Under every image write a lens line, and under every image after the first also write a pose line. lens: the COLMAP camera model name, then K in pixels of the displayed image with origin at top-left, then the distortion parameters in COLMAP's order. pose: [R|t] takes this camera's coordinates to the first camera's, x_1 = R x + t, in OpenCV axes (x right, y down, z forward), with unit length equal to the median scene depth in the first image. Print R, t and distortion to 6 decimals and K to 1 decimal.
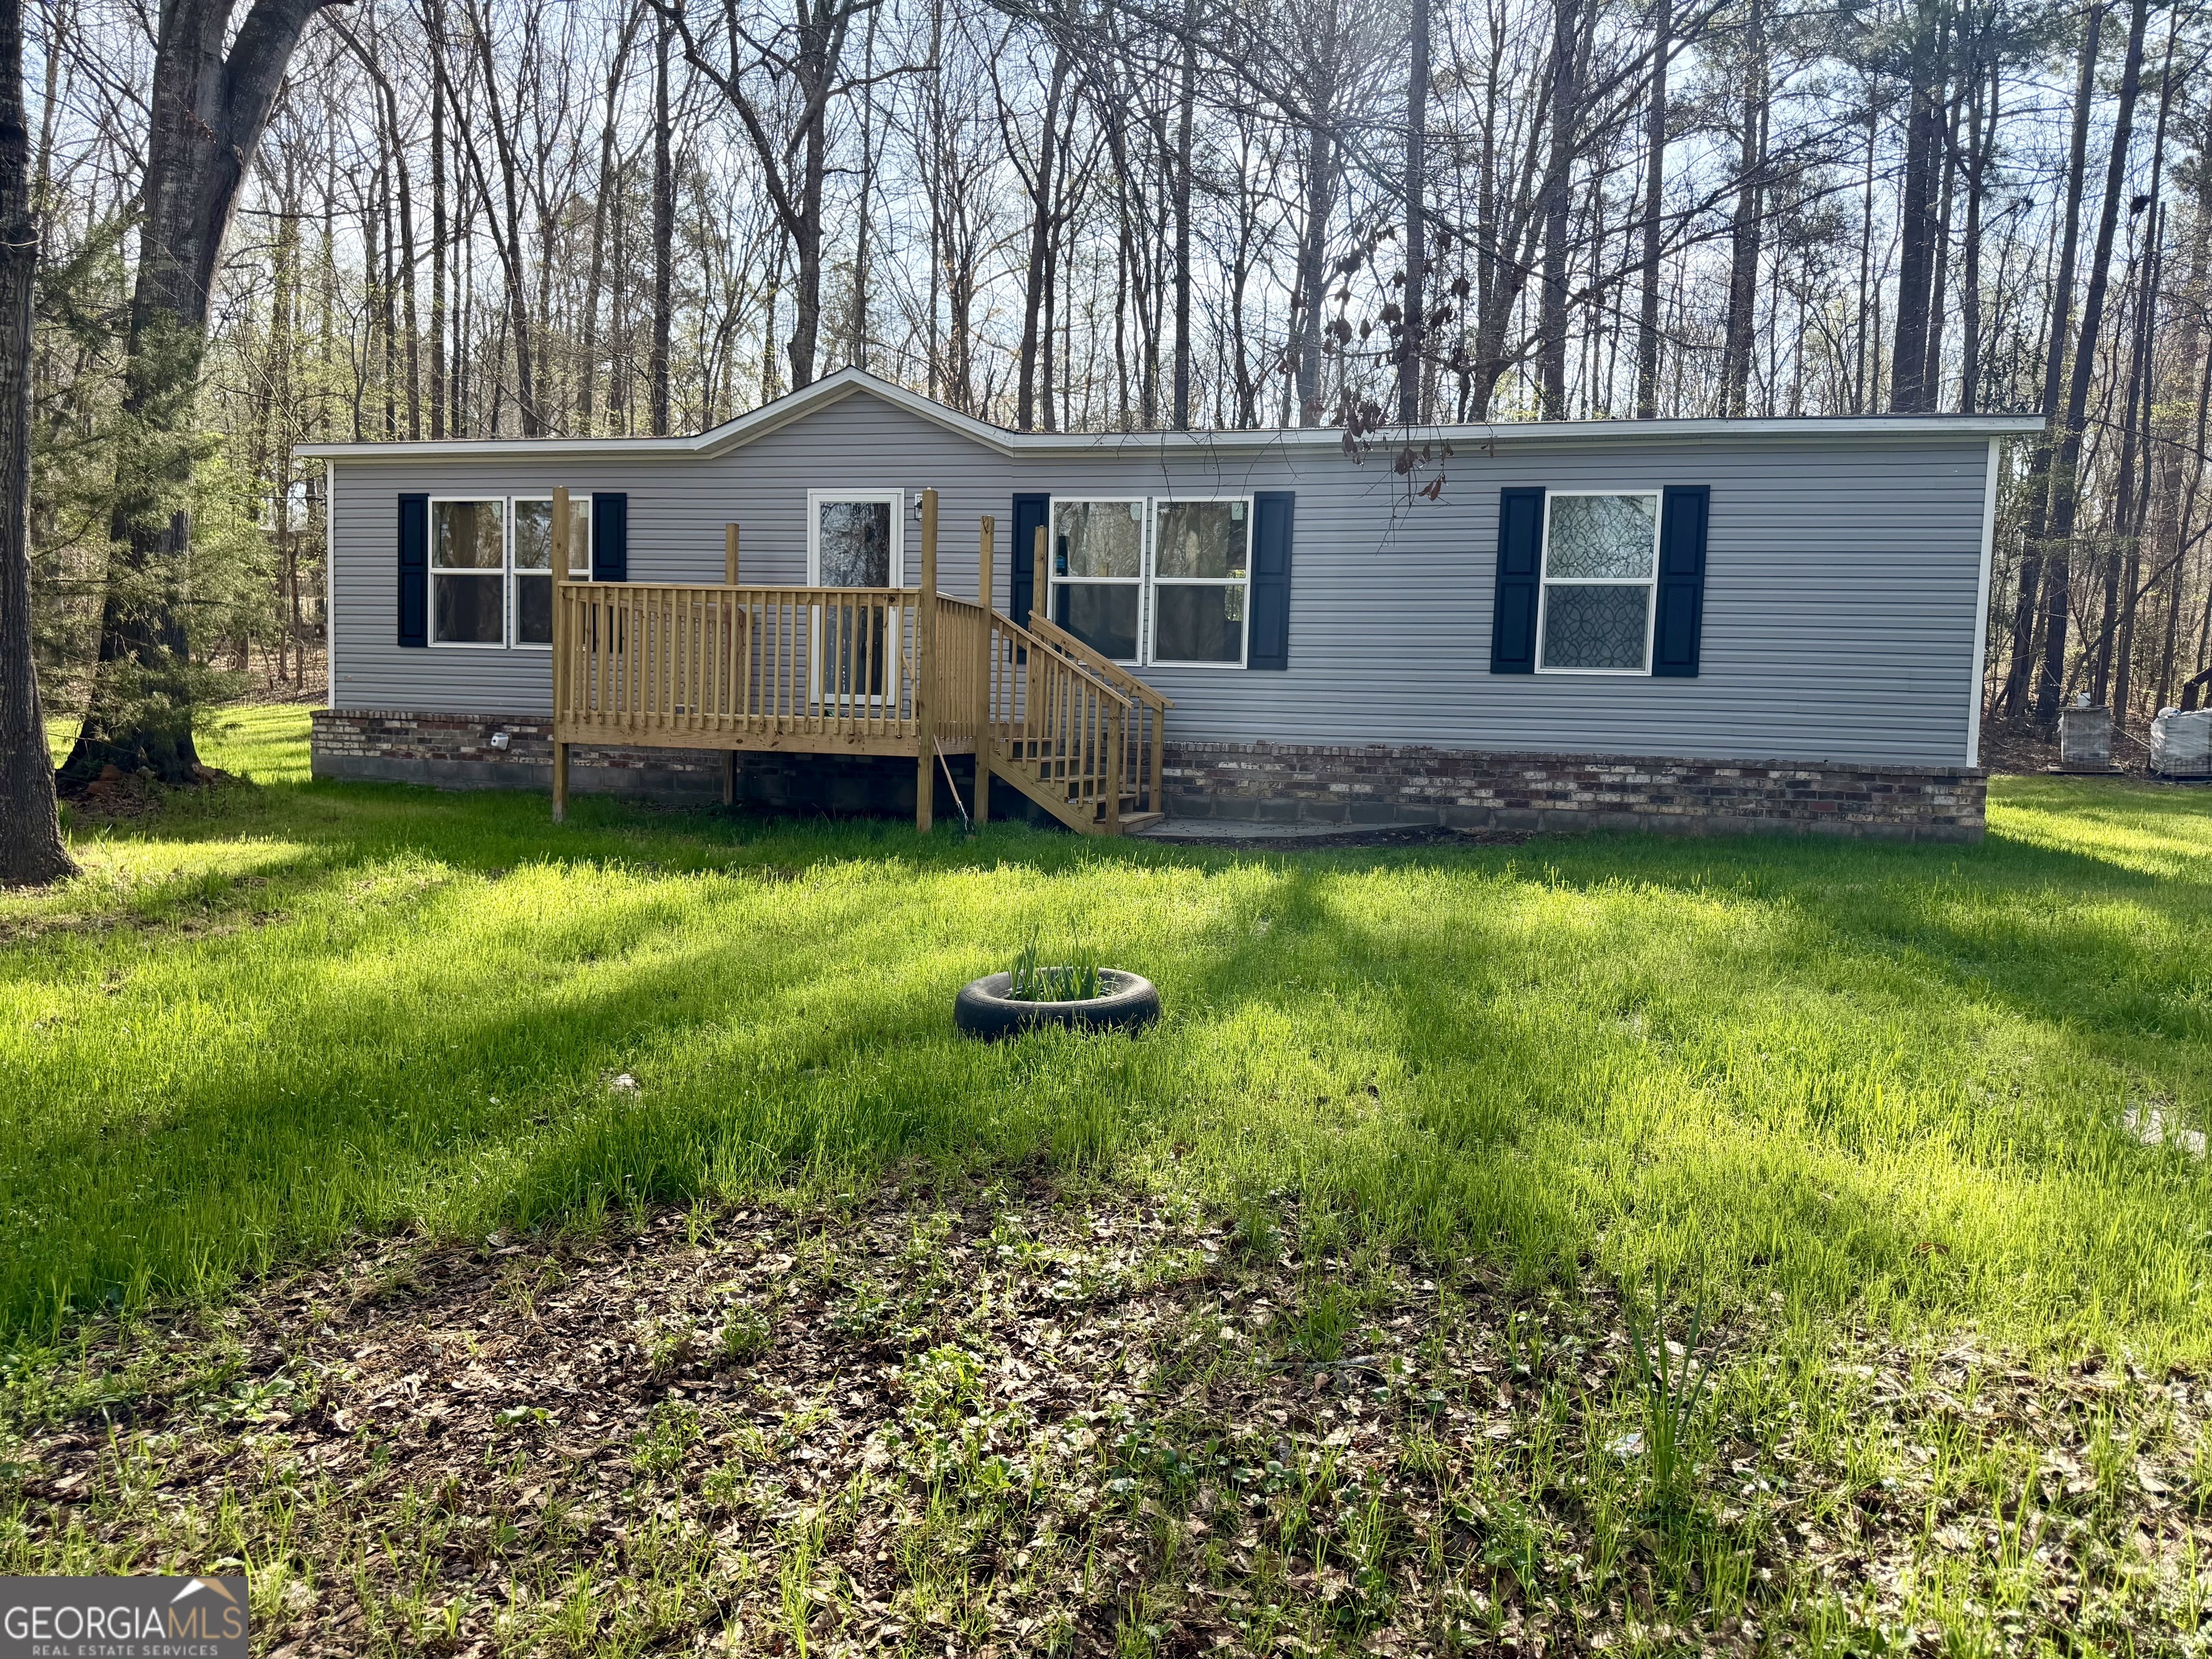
lens RADIAL K [[1518.2, 0, 1109.5], [0, 1518.2, 851.7], [0, 0, 1]] dist [0.038931, -0.028047]
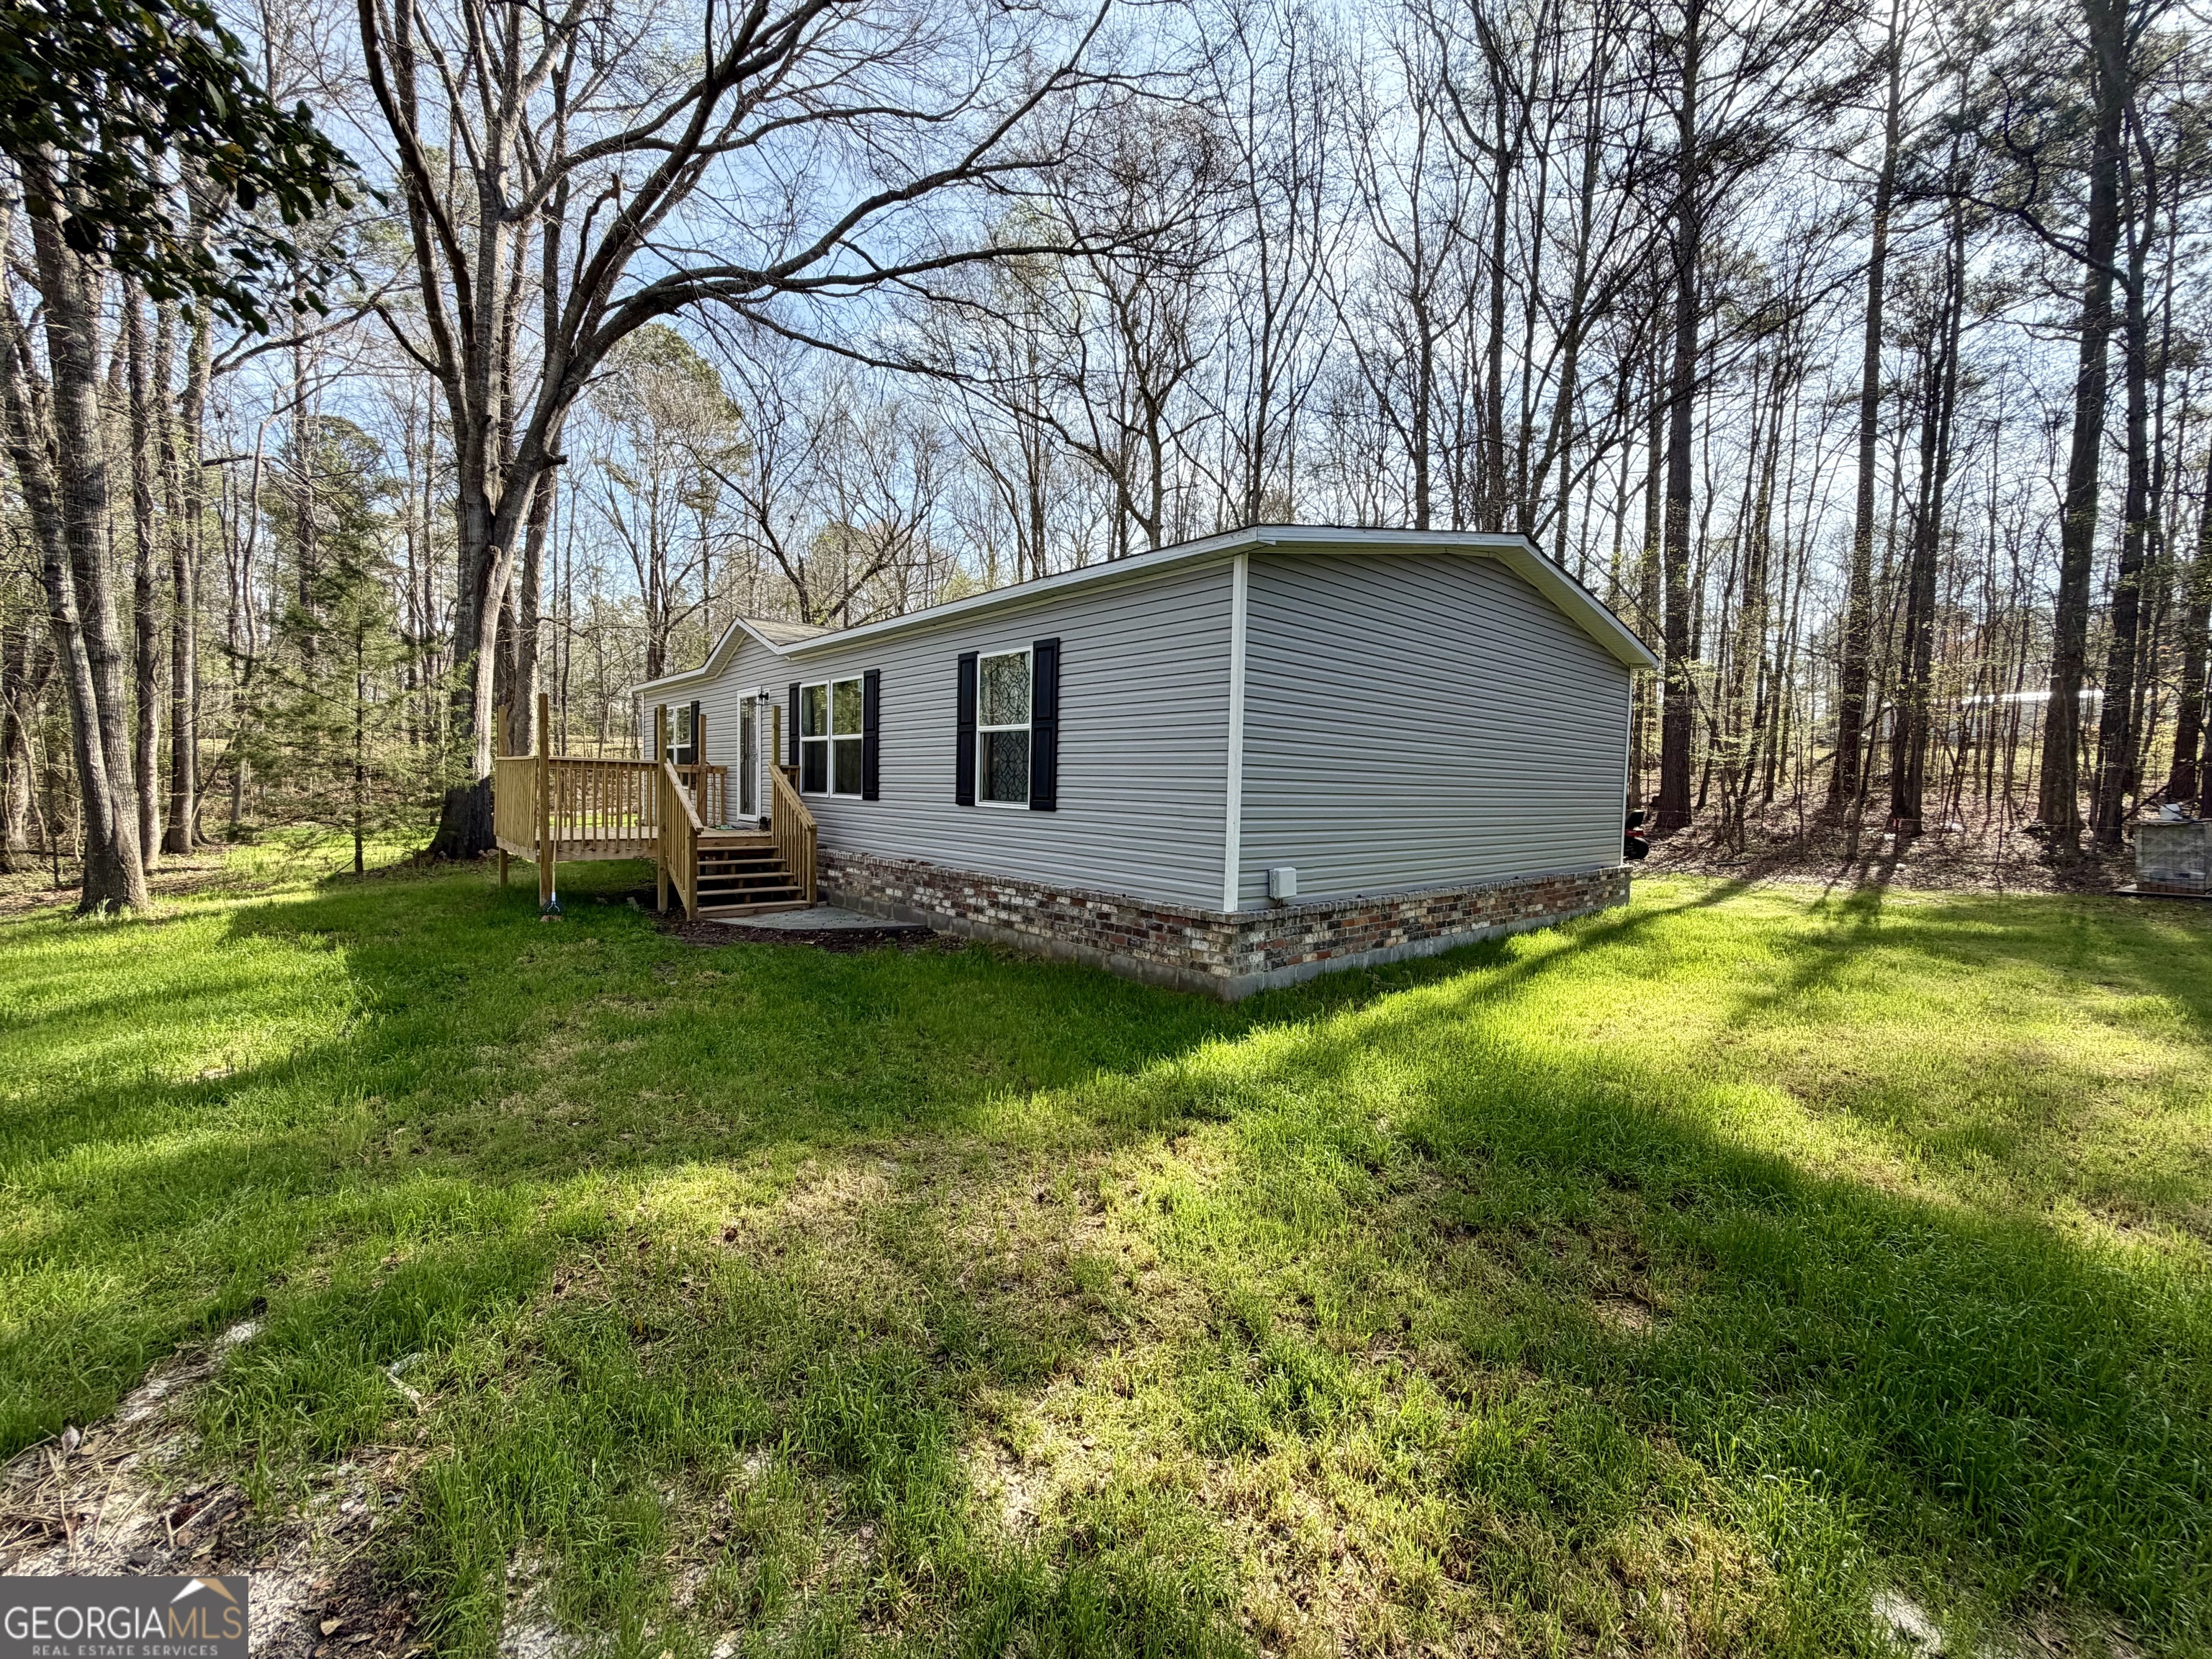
lens RADIAL K [[884.4, 0, 1109.3], [0, 884.4, 826.9], [0, 0, 1]] dist [-0.000714, 0.000625]
pose [[0.829504, 0.008951, -0.558429, 0.704714], [-0.033279, 0.998887, -0.033422, -0.075638], [0.557508, 0.046308, 0.828879, 0.454818]]
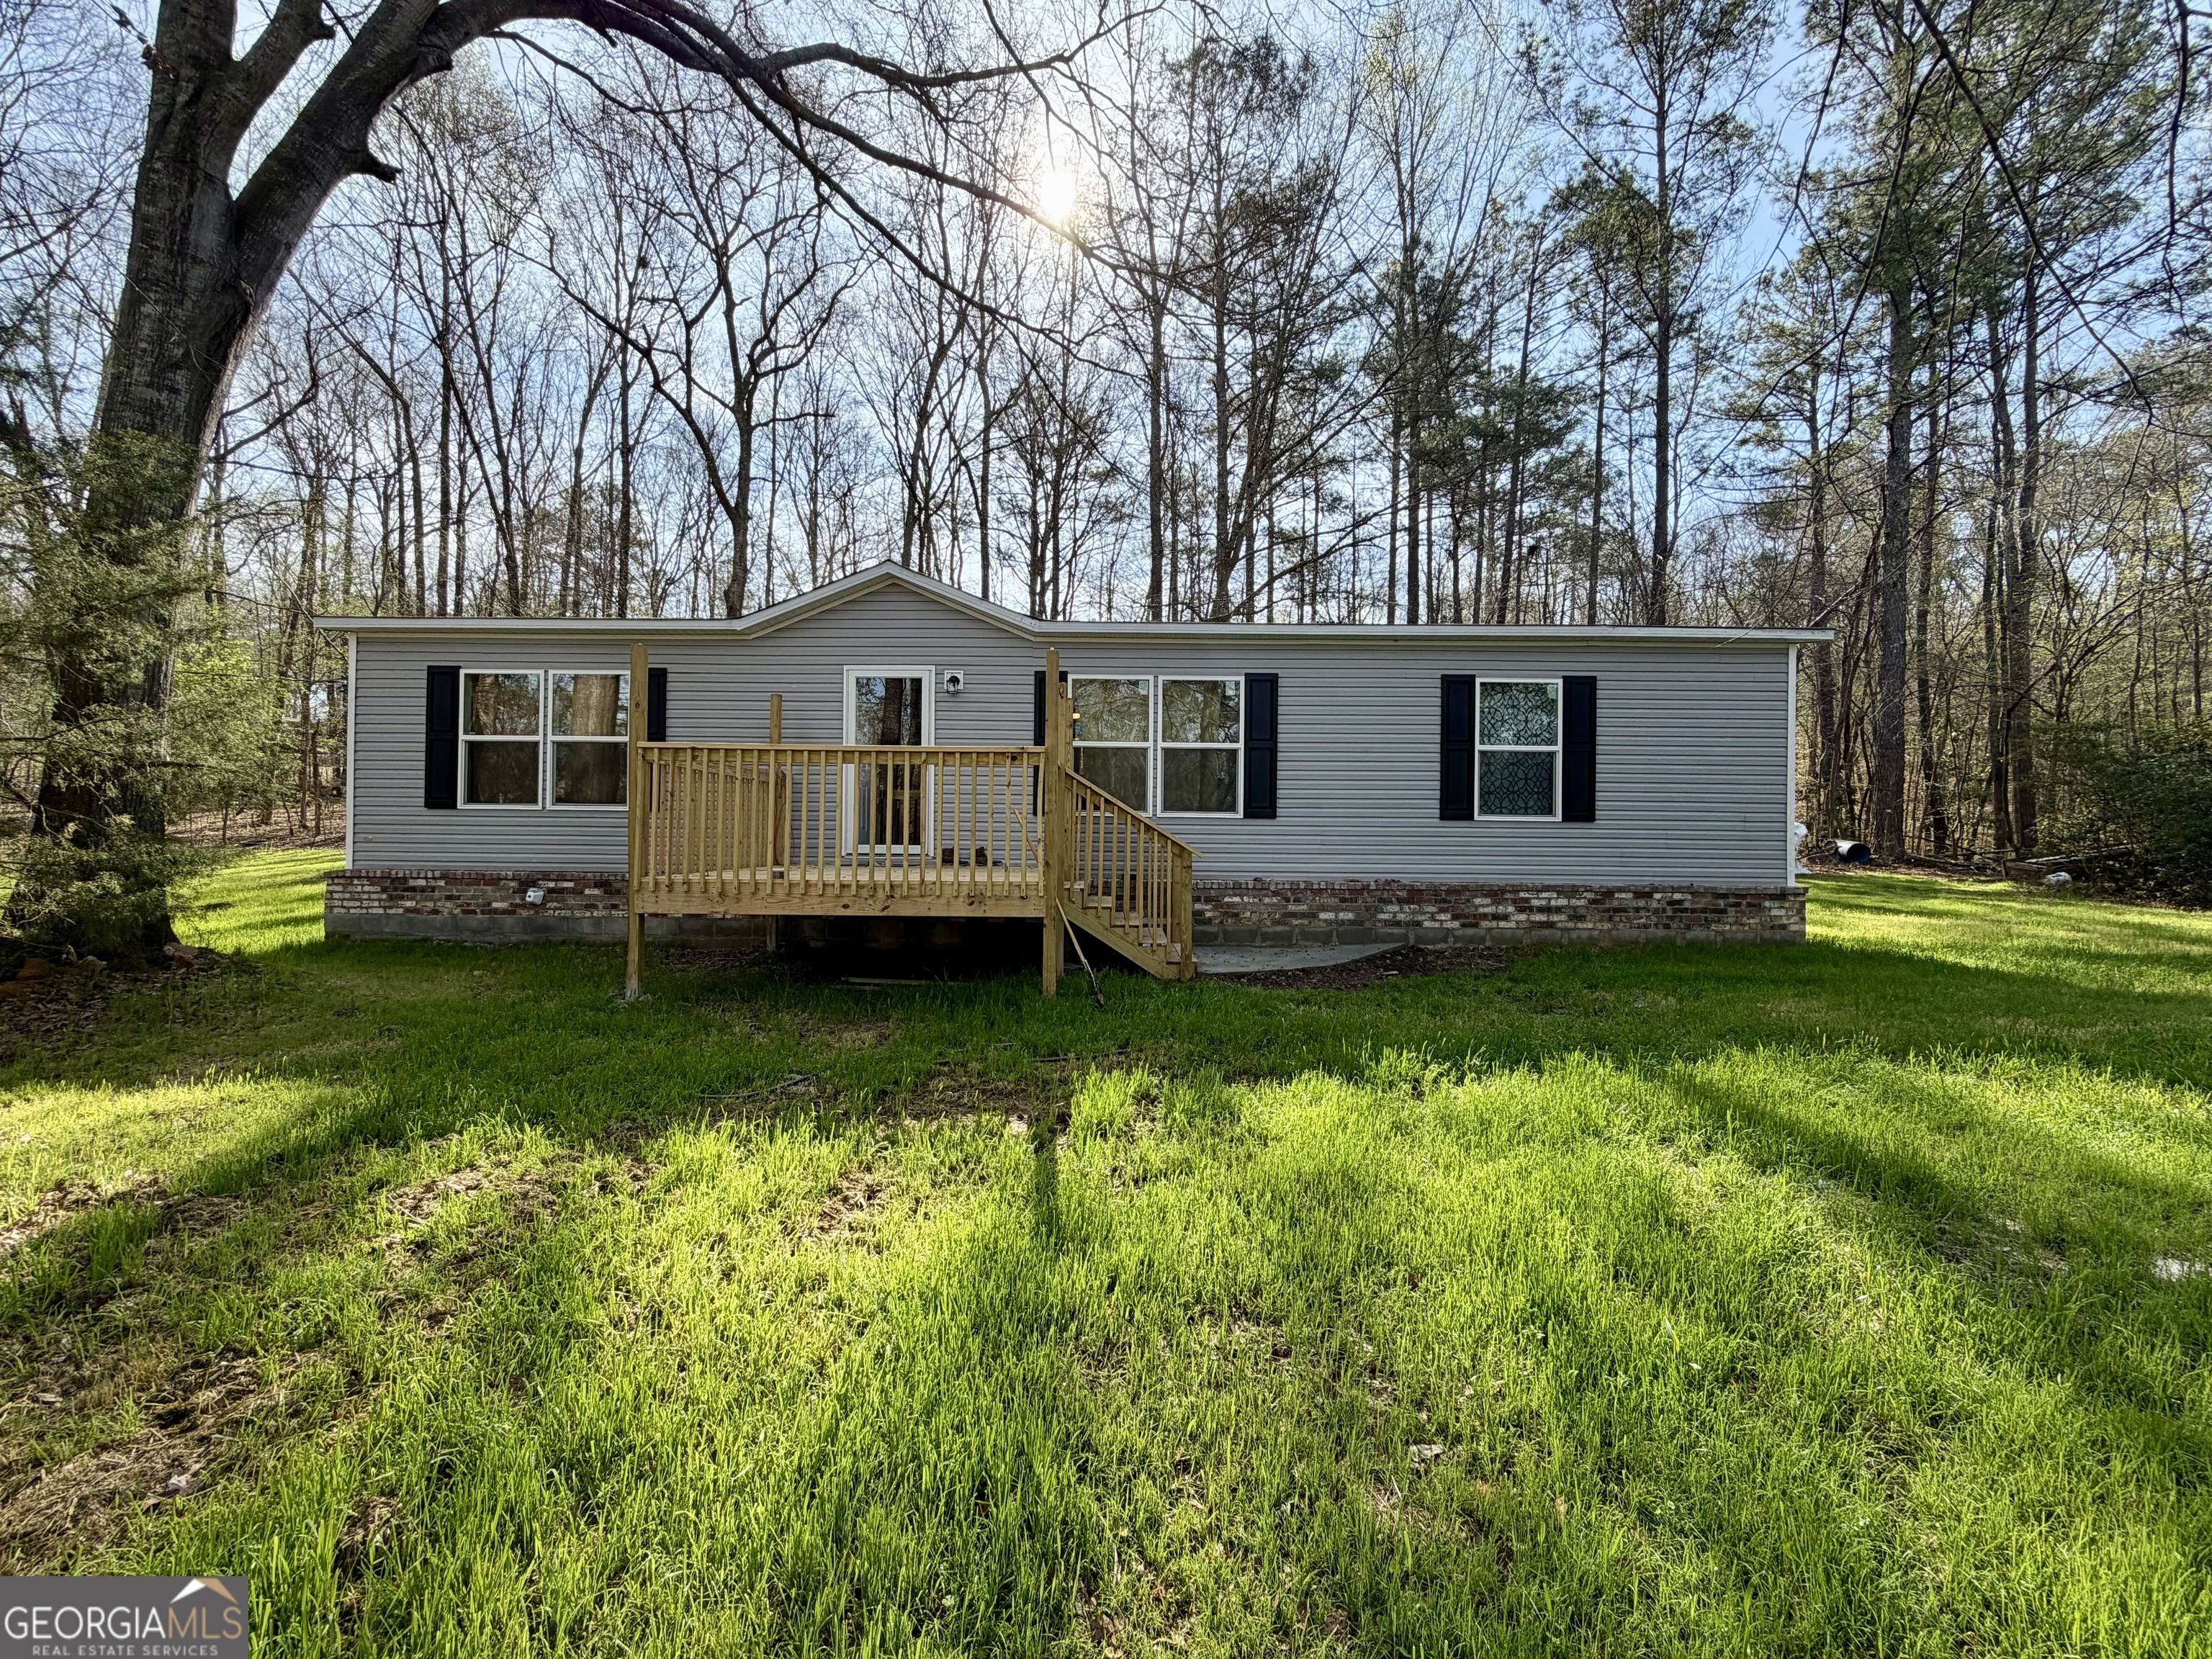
lens RADIAL K [[884.4, 0, 1106.4], [0, 884.4, 844.3], [0, 0, 1]] dist [-0.000714, 0.000625]
pose [[0.970334, -0.022029, 0.240762, -0.179025], [0.040546, 0.996563, -0.072231, -0.053065], [-0.238343, 0.079850, 0.967893, 0.344411]]
